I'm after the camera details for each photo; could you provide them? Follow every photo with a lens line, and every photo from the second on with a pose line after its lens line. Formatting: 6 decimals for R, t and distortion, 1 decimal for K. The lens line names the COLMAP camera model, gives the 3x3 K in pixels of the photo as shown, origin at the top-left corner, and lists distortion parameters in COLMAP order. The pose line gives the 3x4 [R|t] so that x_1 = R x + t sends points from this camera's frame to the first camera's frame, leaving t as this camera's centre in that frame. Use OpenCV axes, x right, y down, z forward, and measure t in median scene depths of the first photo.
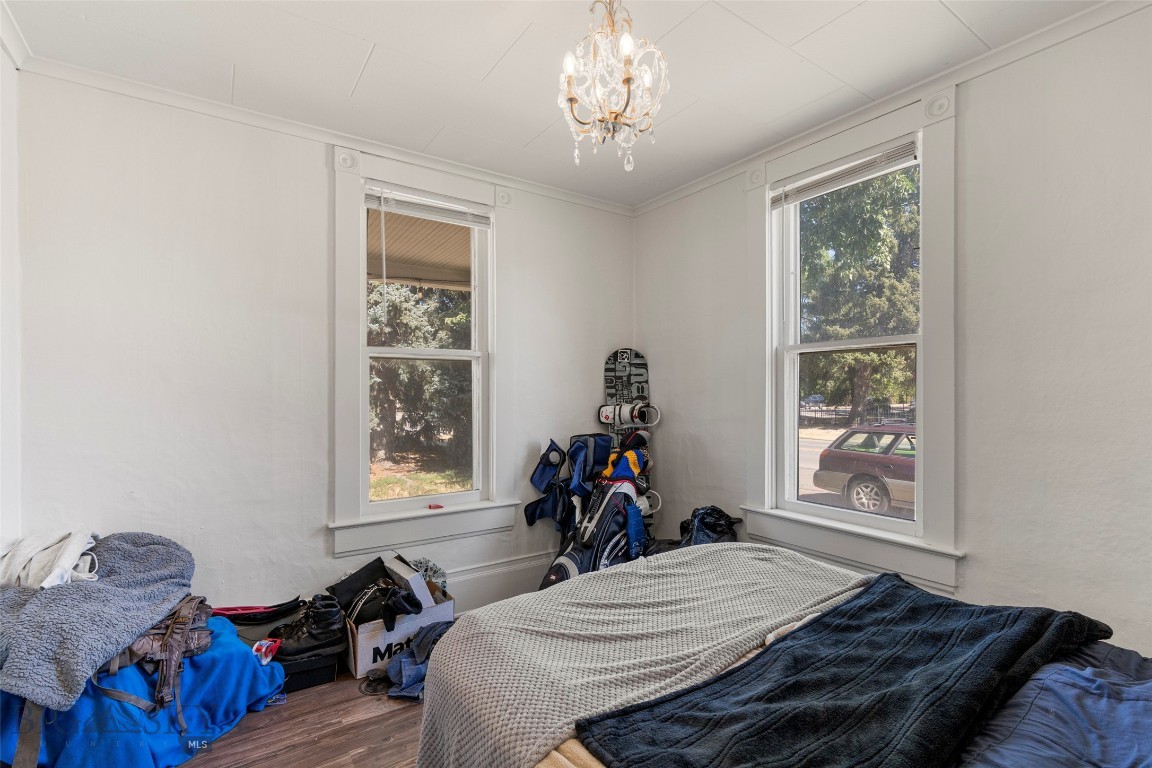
lens RADIAL K [[524.1, 0, 577.2], [0, 524.1, 396.0], [0, 0, 1]] dist [-0.000931, 0.000174]
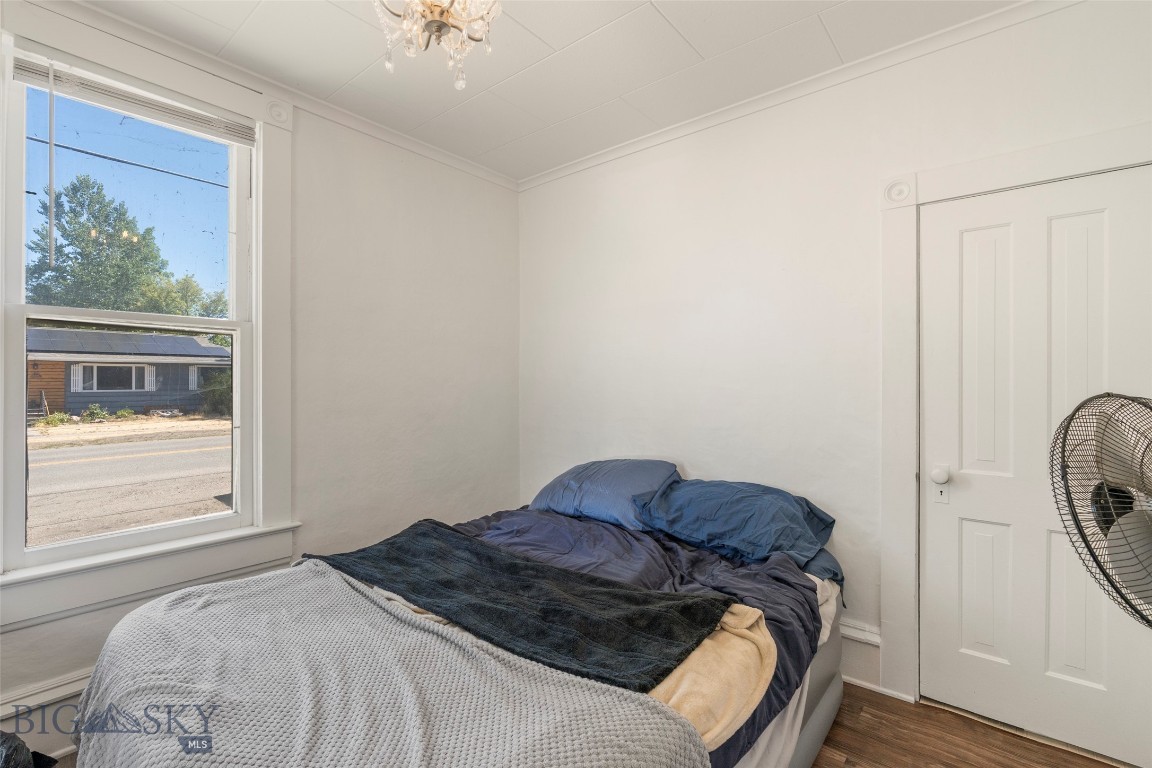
lens RADIAL K [[524.2, 0, 577.6], [0, 524.2, 381.0], [0, 0, 1]] dist [-0.005206, 0.000939]
pose [[-0.271483, 0.003276, 0.962438, -0.492629], [-0.000032, 0.999994, -0.003413, -0.002668], [-0.962443, -0.000957, -0.271481, 0.686232]]
